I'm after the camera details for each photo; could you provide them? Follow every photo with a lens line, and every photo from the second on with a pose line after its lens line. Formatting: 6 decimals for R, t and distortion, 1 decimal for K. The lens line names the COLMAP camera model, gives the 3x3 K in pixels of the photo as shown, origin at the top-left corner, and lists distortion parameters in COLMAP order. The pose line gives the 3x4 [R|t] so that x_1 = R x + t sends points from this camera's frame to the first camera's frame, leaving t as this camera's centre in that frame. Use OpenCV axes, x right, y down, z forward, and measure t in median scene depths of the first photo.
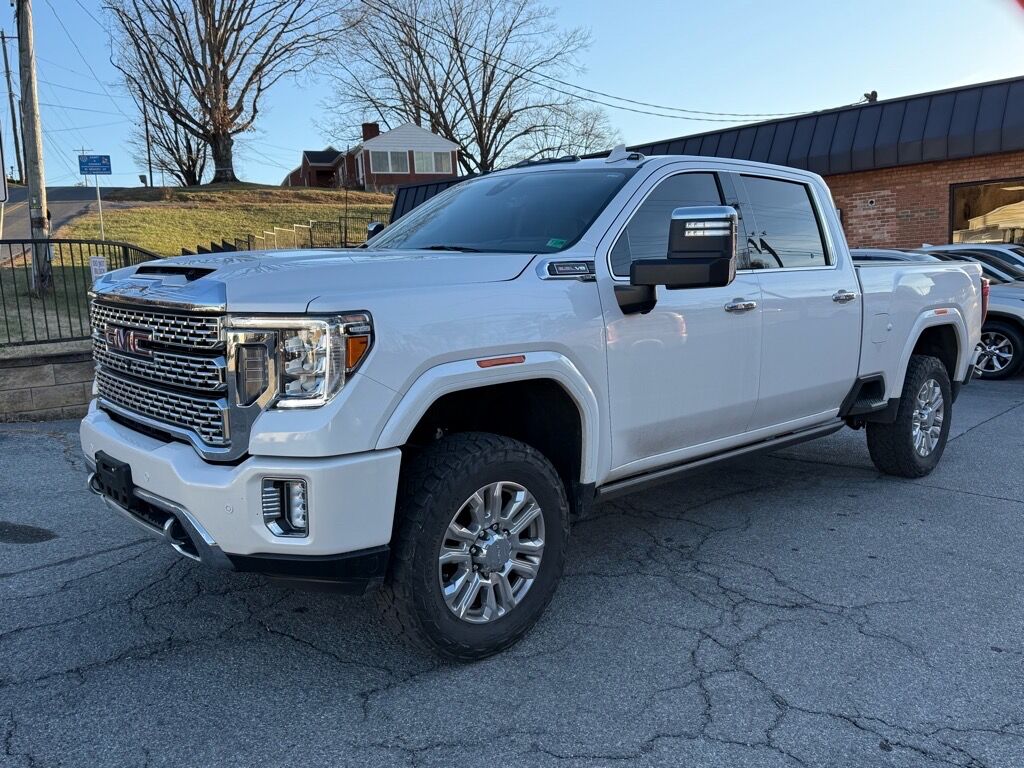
lens RADIAL K [[836.1, 0, 512.0], [0, 836.1, 384.0], [0, 0, 1]] dist [0.119952, -0.190204]
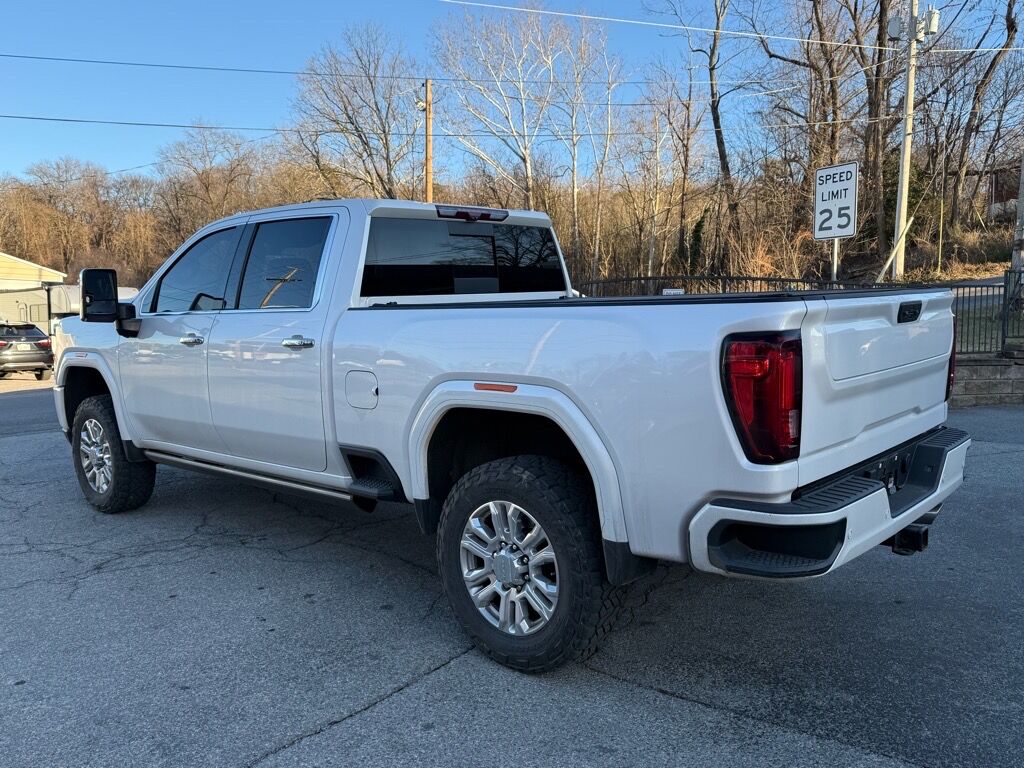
lens RADIAL K [[836.1, 0, 512.0], [0, 836.1, 384.0], [0, 0, 1]] dist [0.119952, -0.190204]
pose [[0.080331, 0.108162, -0.990882, 1.051263], [-0.124144, 0.987440, 0.097722, -0.143411], [0.989007, 0.115162, 0.092750, 0.936152]]
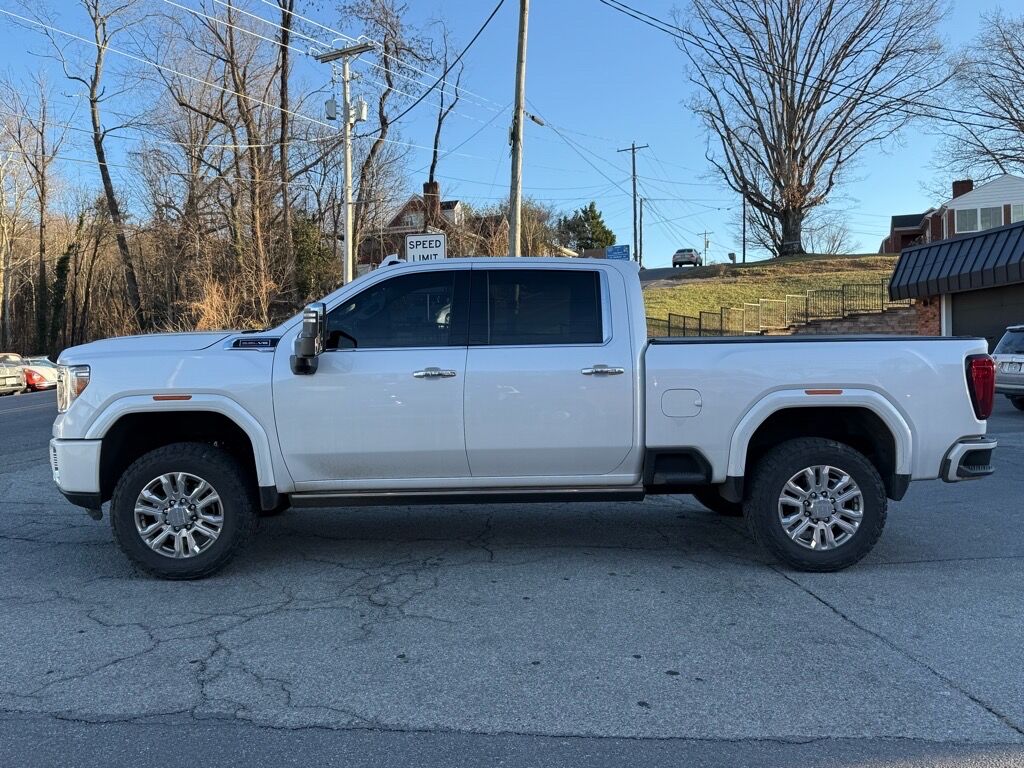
lens RADIAL K [[836.1, 0, 512.0], [0, 836.1, 384.0], [0, 0, 1]] dist [0.119952, -0.190204]
pose [[0.753717, 0.041882, -0.655863, 0.833598], [-0.093588, 0.994637, -0.044037, -0.022689], [0.650501, 0.094573, 0.753595, 0.082336]]
